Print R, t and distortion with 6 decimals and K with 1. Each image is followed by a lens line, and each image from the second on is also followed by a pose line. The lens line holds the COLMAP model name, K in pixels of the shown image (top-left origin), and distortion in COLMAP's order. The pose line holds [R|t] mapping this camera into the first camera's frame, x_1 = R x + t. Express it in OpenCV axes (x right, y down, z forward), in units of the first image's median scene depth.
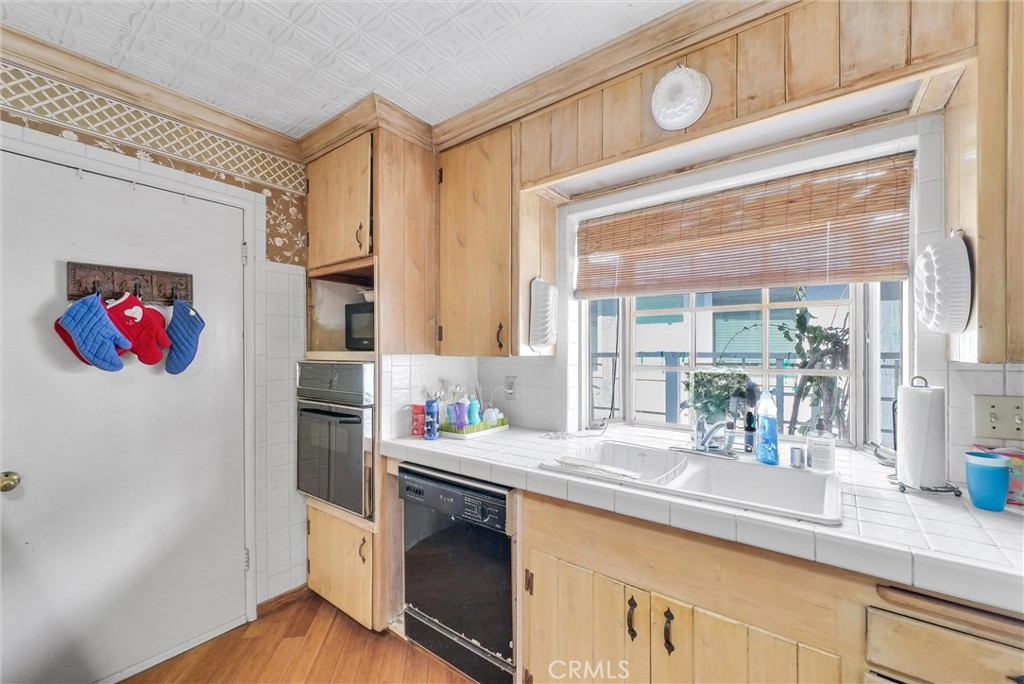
lens RADIAL K [[425.8, 0, 514.5], [0, 425.8, 345.7], [0, 0, 1]] dist [0.001859, 0.000001]
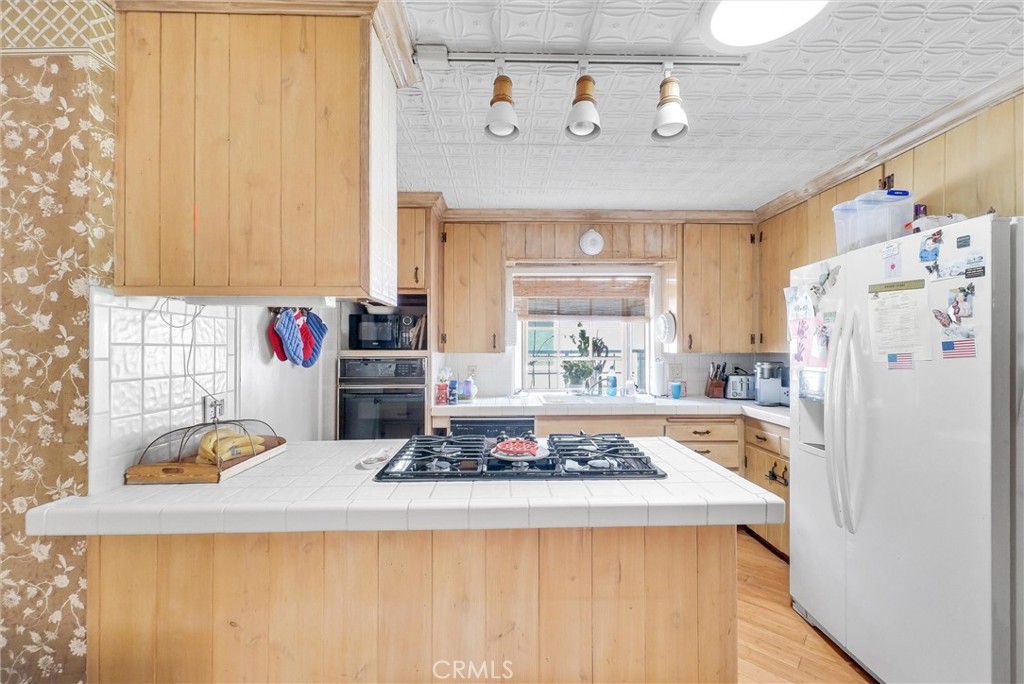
lens RADIAL K [[425.8, 0, 514.5], [0, 425.8, 345.7], [0, 0, 1]] dist [0.001859, 0.000001]
pose [[0.771752, 0.004322, 0.635909, -1.131173], [-0.007786, 0.999966, 0.002653, -0.011648], [-0.635876, -0.006999, 0.771759, -0.430580]]
